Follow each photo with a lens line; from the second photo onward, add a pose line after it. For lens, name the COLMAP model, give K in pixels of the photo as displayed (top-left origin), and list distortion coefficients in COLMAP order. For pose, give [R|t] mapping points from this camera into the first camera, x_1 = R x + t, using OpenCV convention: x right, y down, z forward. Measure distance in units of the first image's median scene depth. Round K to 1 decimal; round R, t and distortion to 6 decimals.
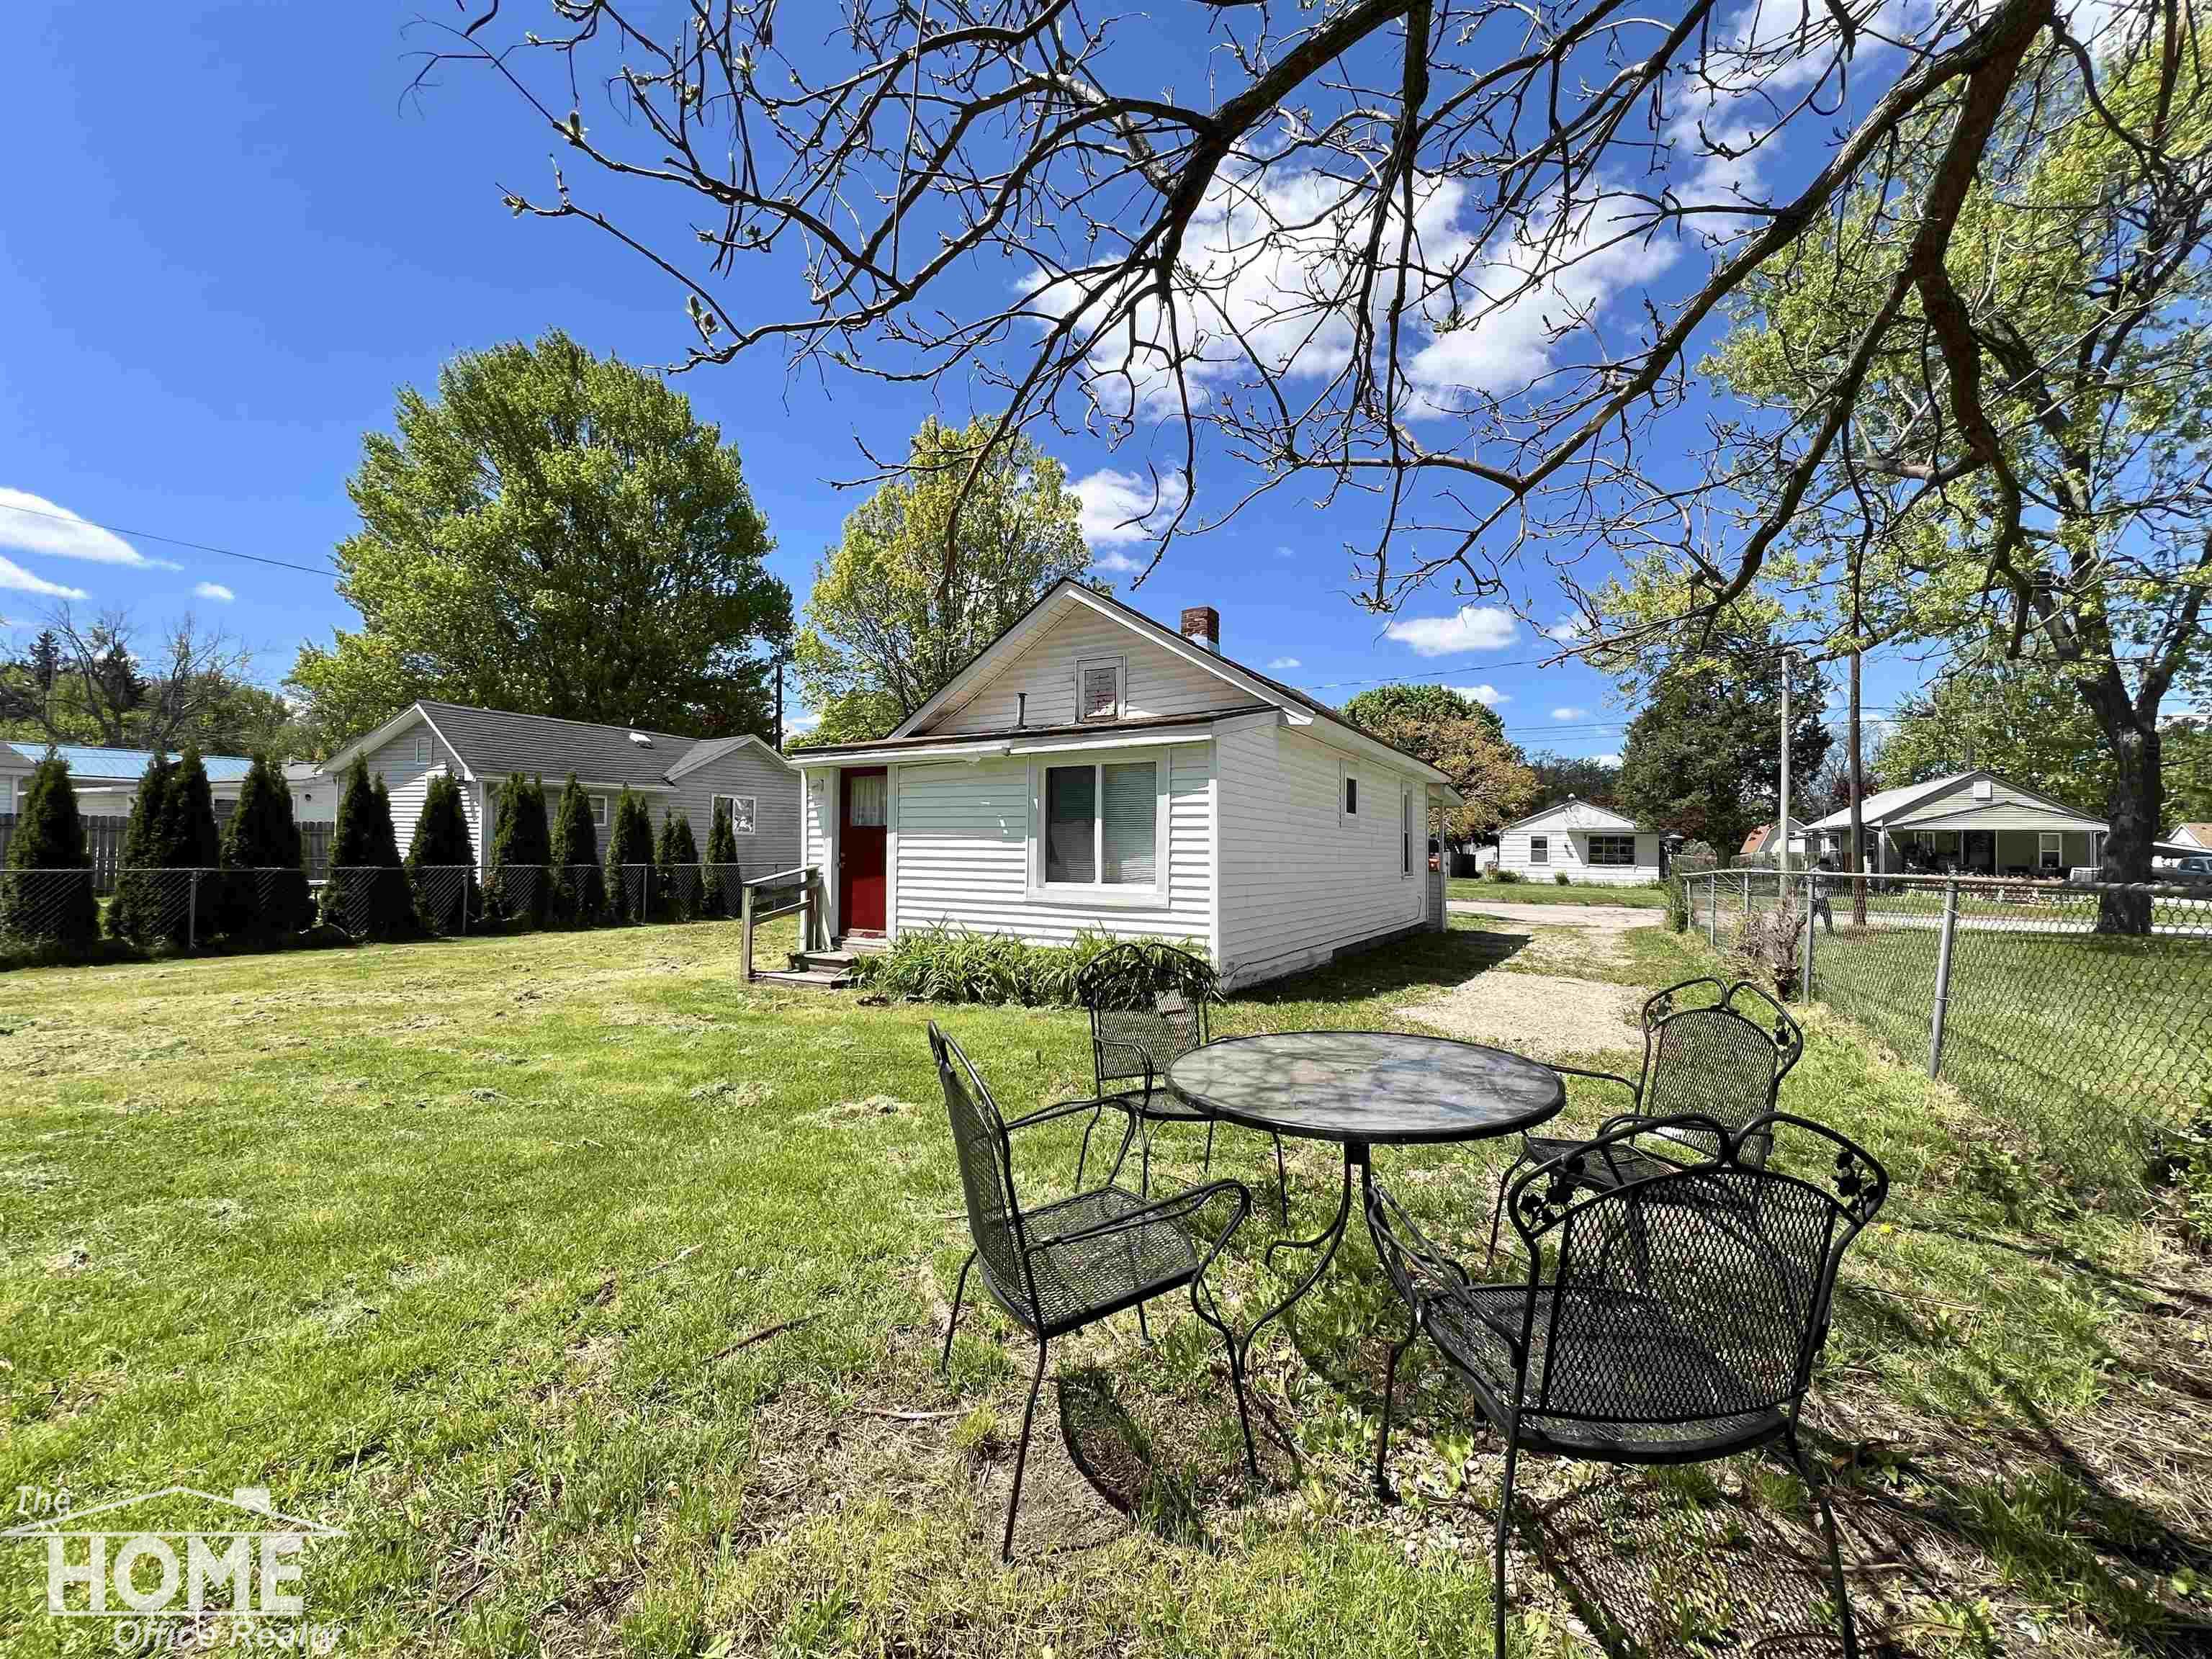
lens RADIAL K [[885.1, 0, 1109.6], [0, 885.1, 833.2], [0, 0, 1]] dist [-0.002714, 0.000821]
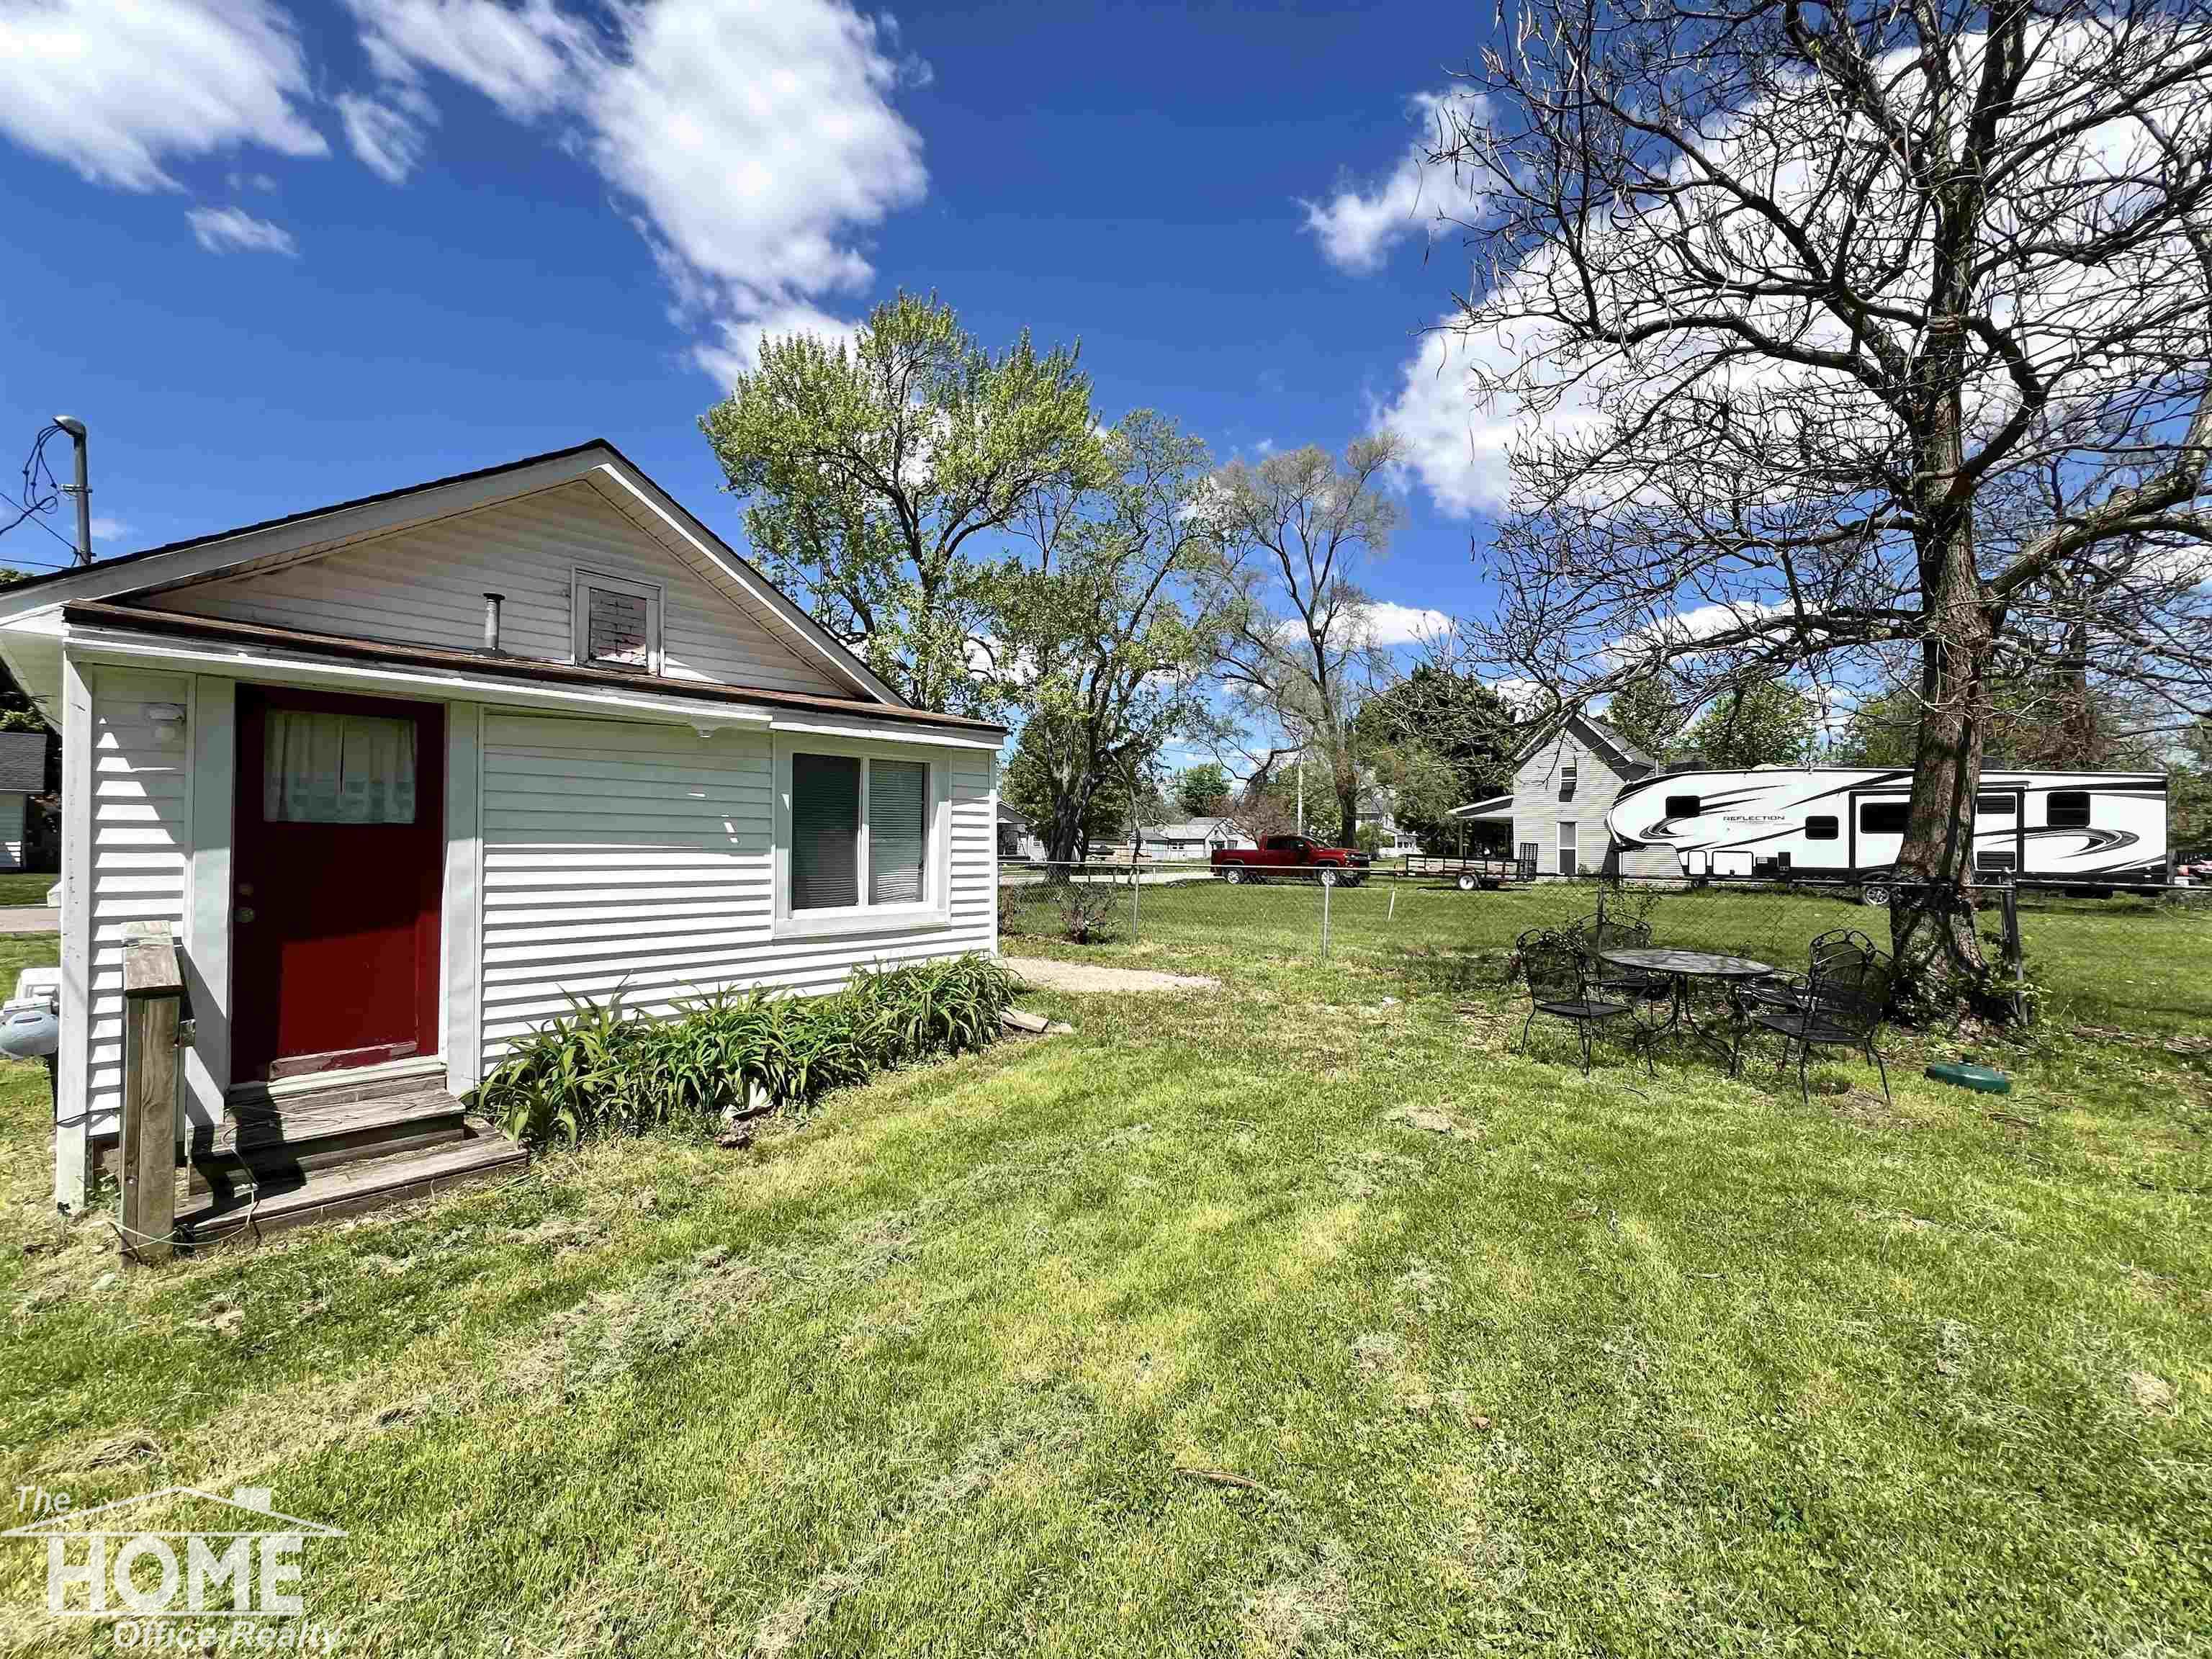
lens RADIAL K [[881.9, 0, 1108.8], [0, 881.9, 832.7], [0, 0, 1]] dist [-0.001627, 0.000254]
pose [[0.210262, -0.001404, 0.977644, -0.518640], [-0.028540, 0.999564, 0.007573, -0.015023], [-0.977228, -0.029494, 0.210130, 0.422838]]
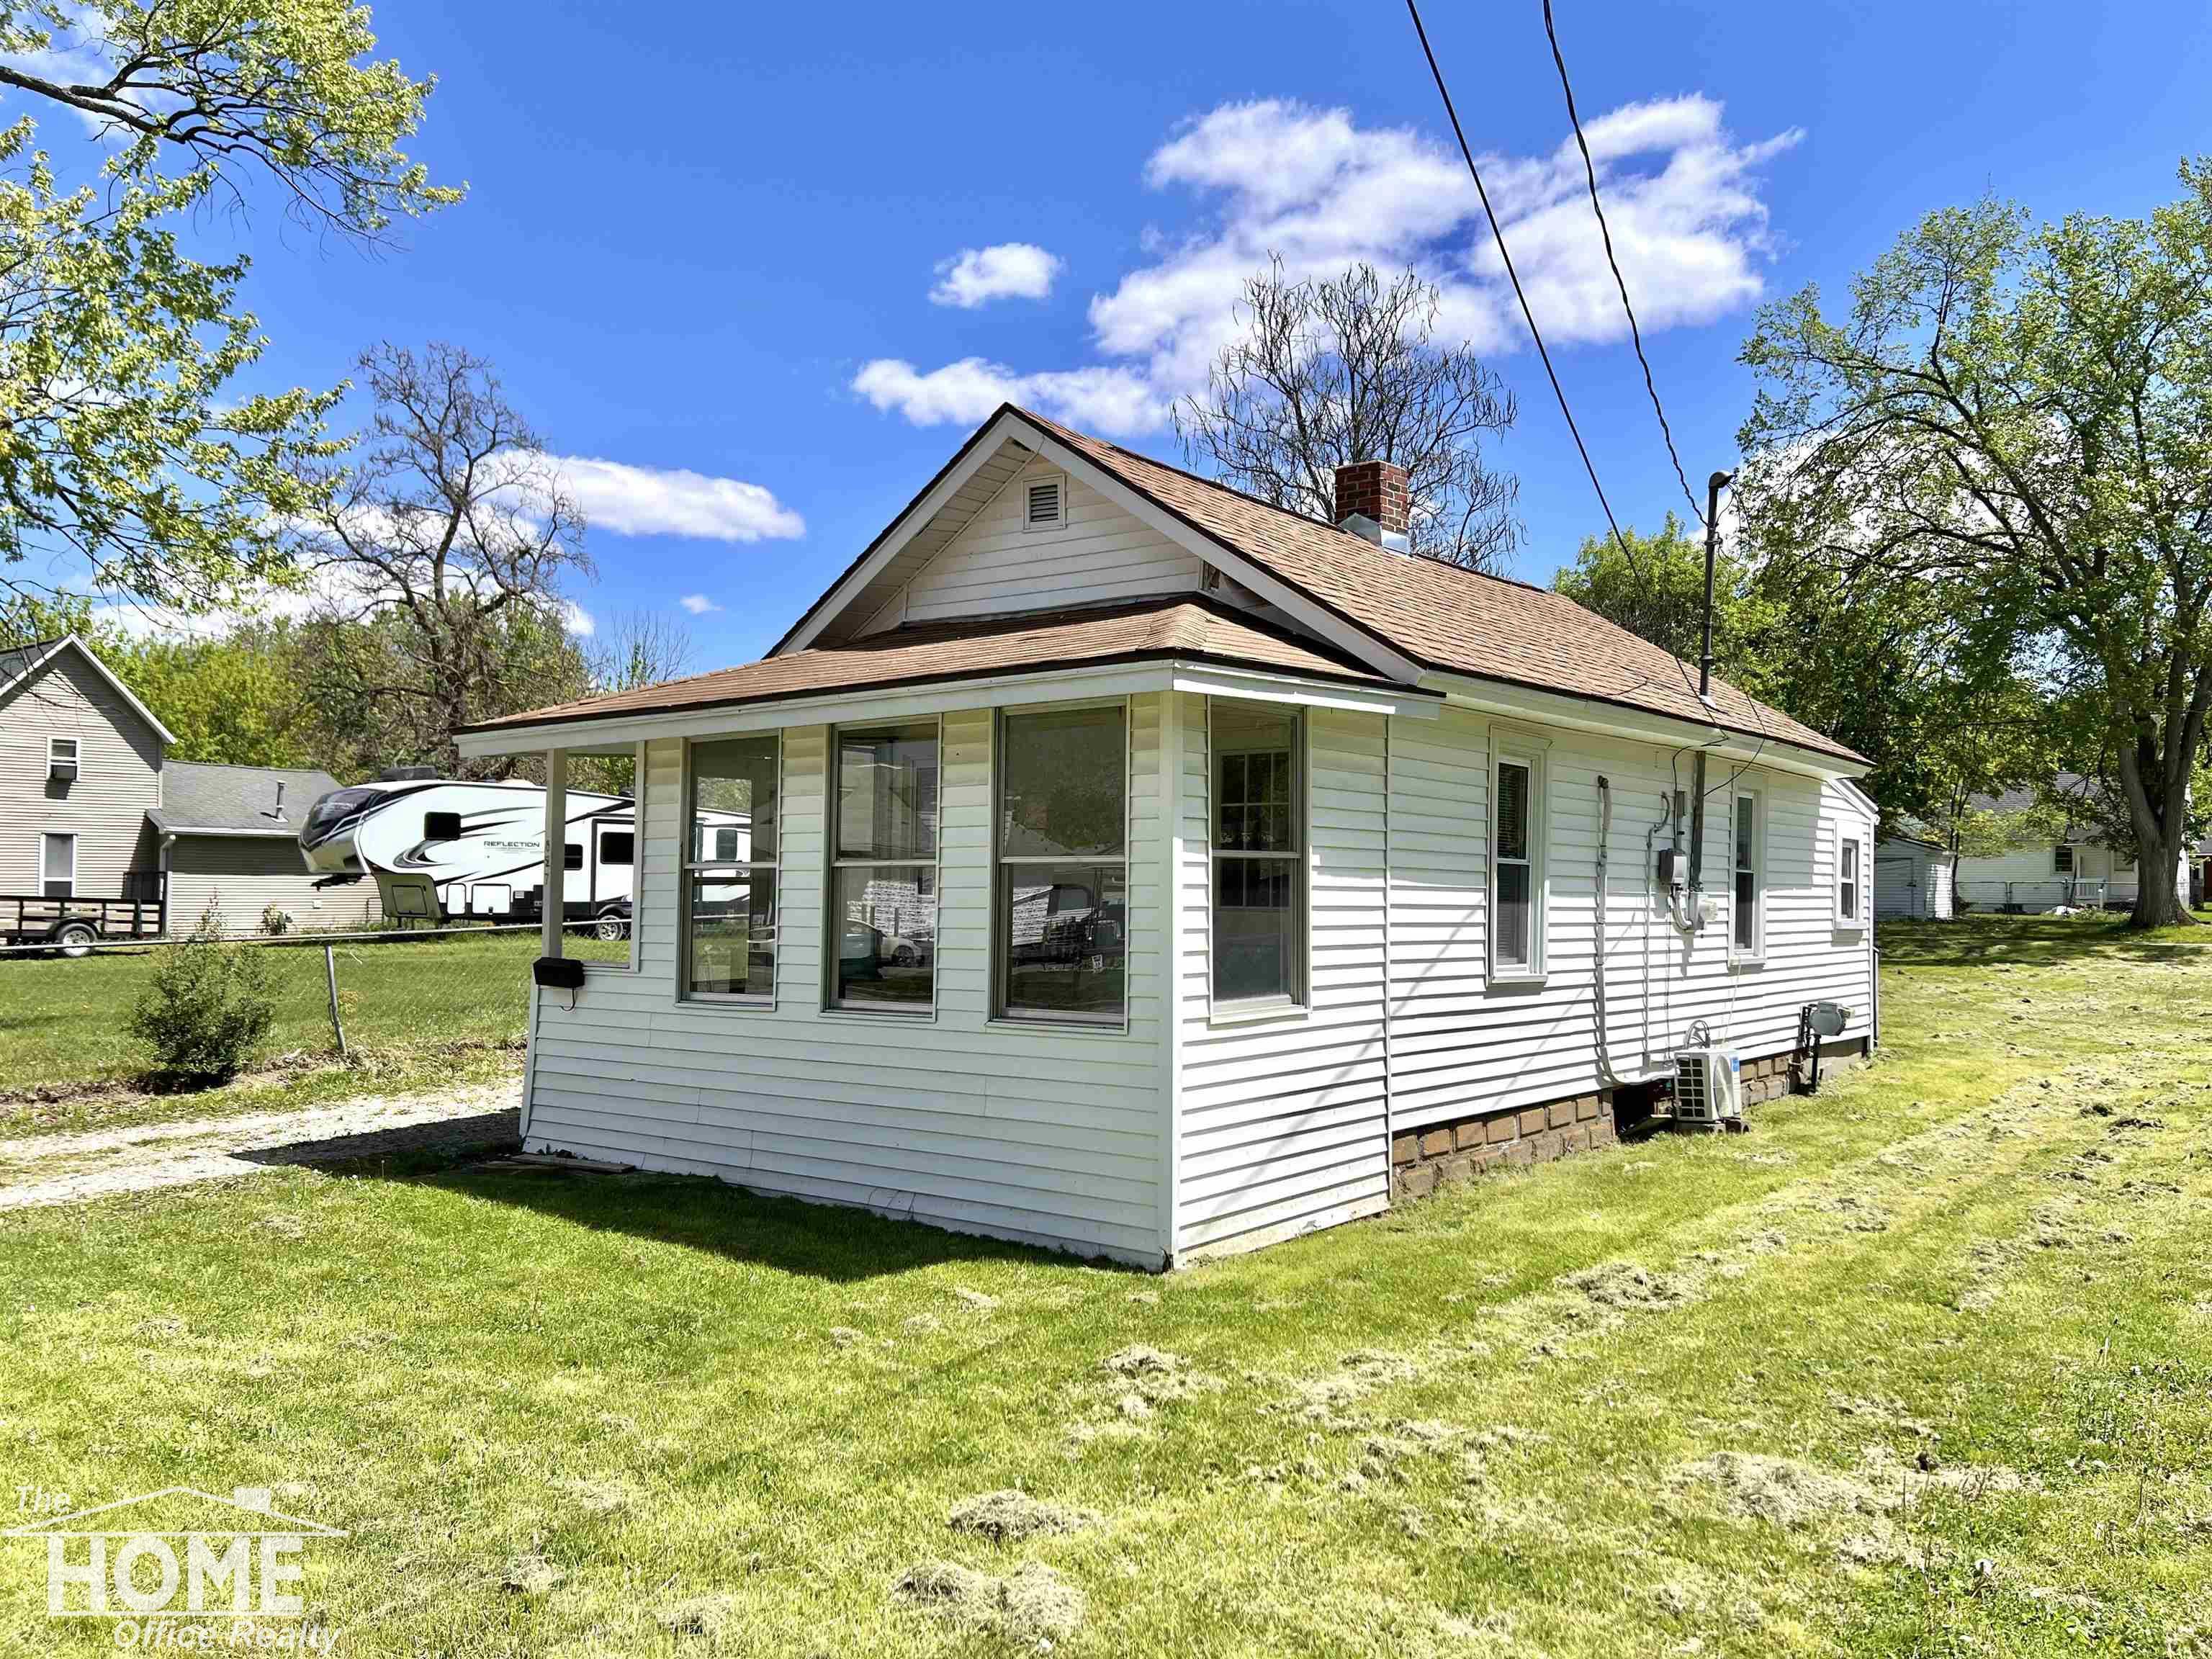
lens RADIAL K [[1660.0, 0, 1125.0], [0, 1660.0, 816.6], [0, 0, 1]] dist [0.068499, -0.077522]
pose [[-0.989187, -0.017588, 0.145598, 0.121759], [-0.026814, 0.997738, -0.061647, 0.035351], [-0.144185, -0.064885, -0.987421, 2.303975]]
